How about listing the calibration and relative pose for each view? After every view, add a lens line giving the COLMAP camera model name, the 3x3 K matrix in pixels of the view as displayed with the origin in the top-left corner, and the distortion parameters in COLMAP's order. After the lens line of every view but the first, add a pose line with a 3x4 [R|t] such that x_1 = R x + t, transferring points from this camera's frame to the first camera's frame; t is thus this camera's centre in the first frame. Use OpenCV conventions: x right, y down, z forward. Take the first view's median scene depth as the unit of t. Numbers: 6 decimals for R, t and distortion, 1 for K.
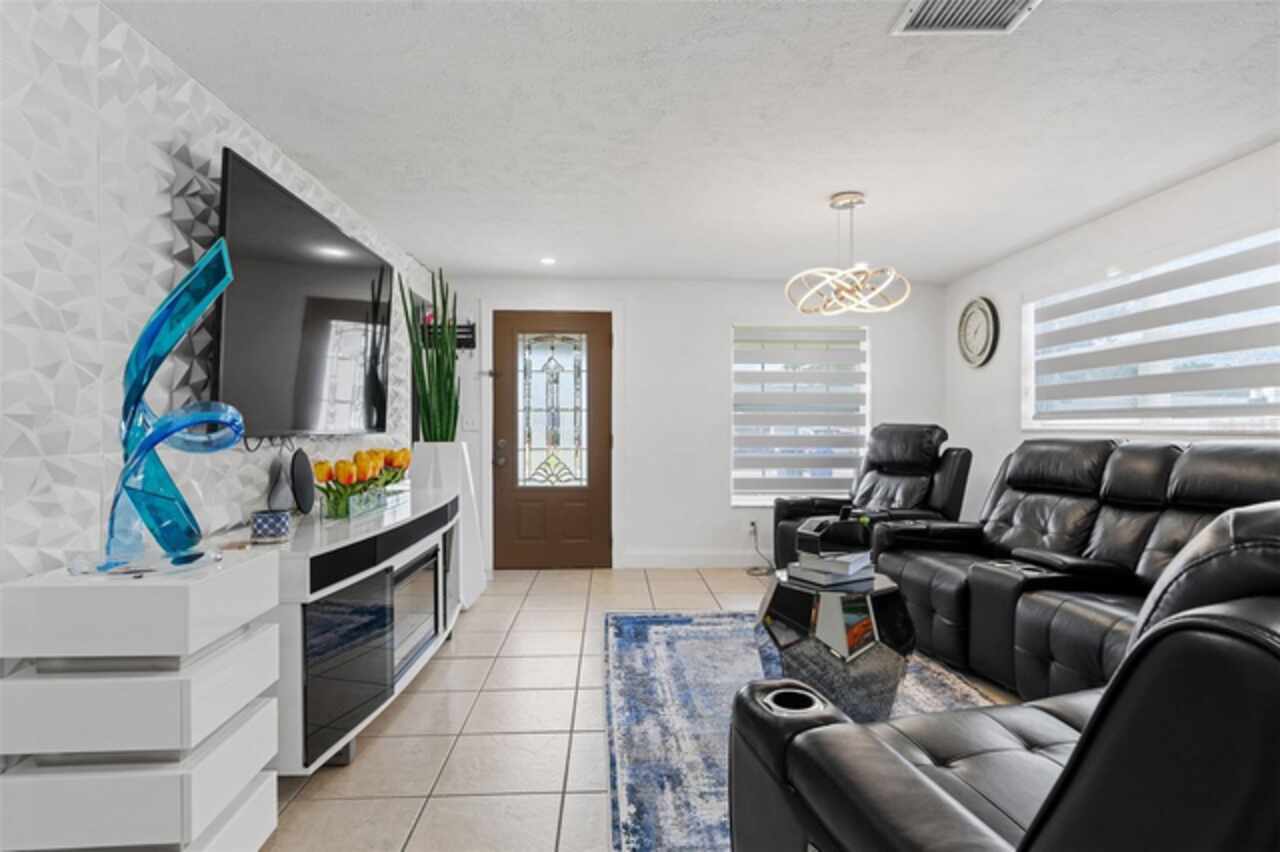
lens RADIAL K [[668.2, 0, 642.6], [0, 668.2, 426.6], [0, 0, 1]] dist [-0.000321, -0.000015]
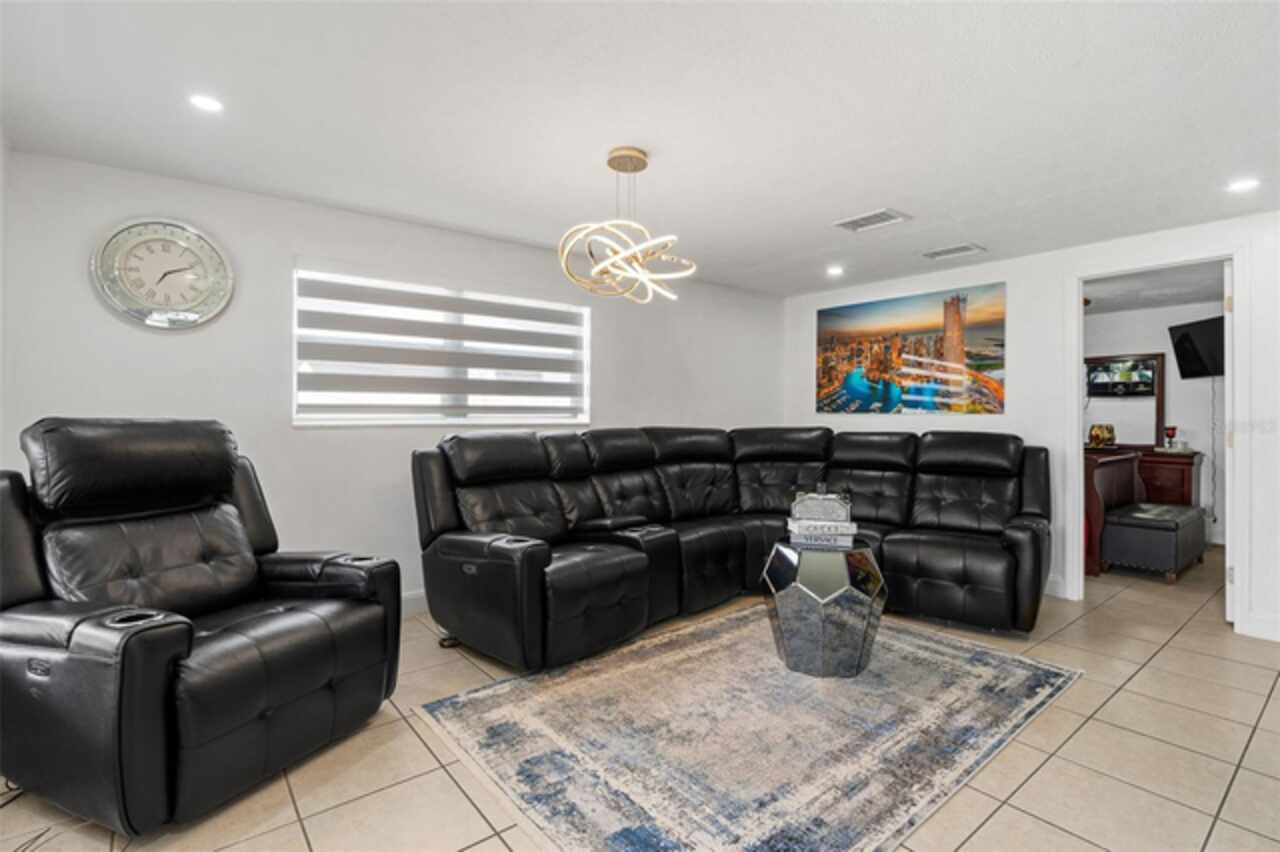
lens RADIAL K [[597.7, 0, 642.9], [0, 597.7, 420.2], [0, 0, 1]] dist [-0.001023, 0.001299]
pose [[-0.586677, -0.007267, 0.809788, -0.395139], [-0.008028, 0.999963, 0.003158, -0.011307], [-0.809781, -0.004648, -0.586714, 1.736759]]
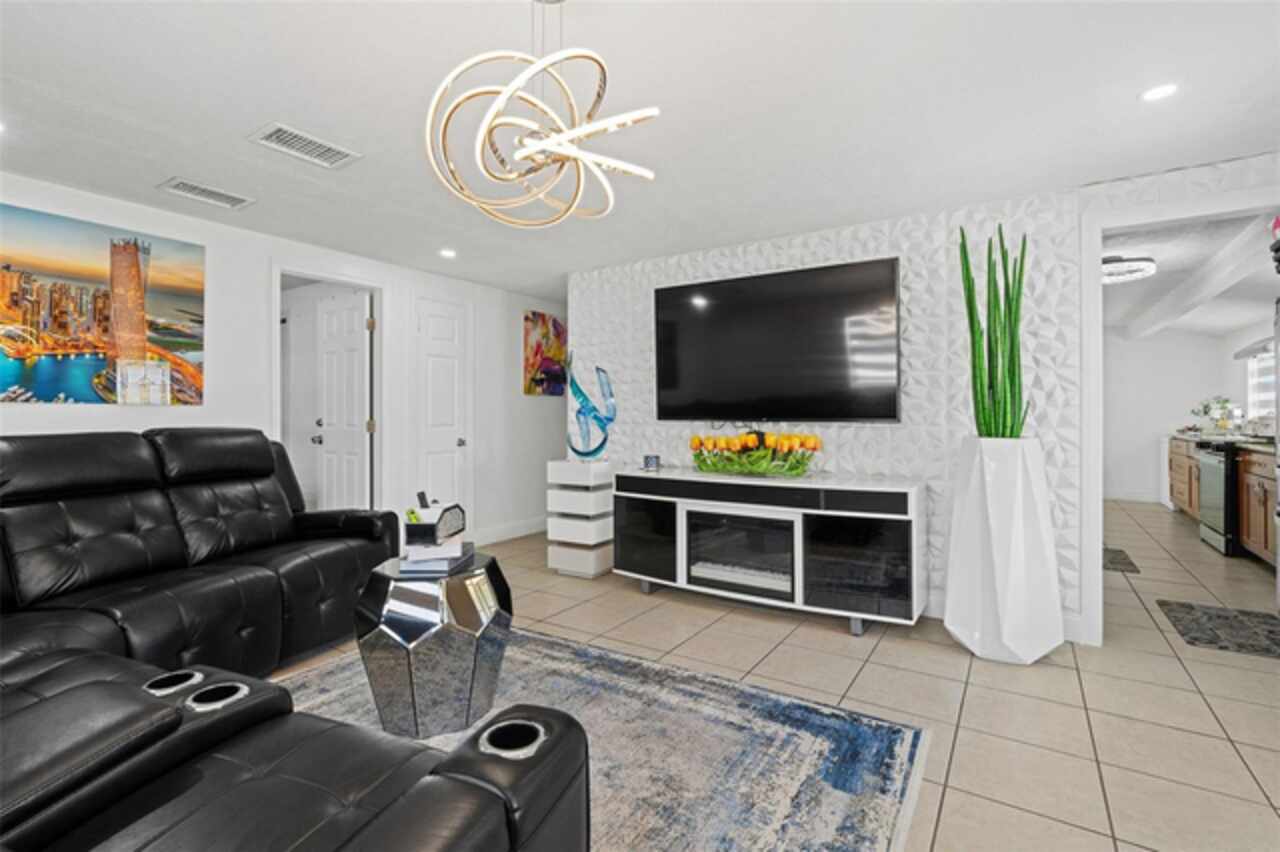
lens RADIAL K [[597.7, 0, 660.8], [0, 597.7, 412.7], [0, 0, 1]] dist [-0.001023, 0.001299]
pose [[-0.566682, 0.000670, -0.823936, 0.757283], [0.003813, 0.999991, -0.001809, -0.008662], [0.823928, -0.004166, -0.566680, 1.610458]]
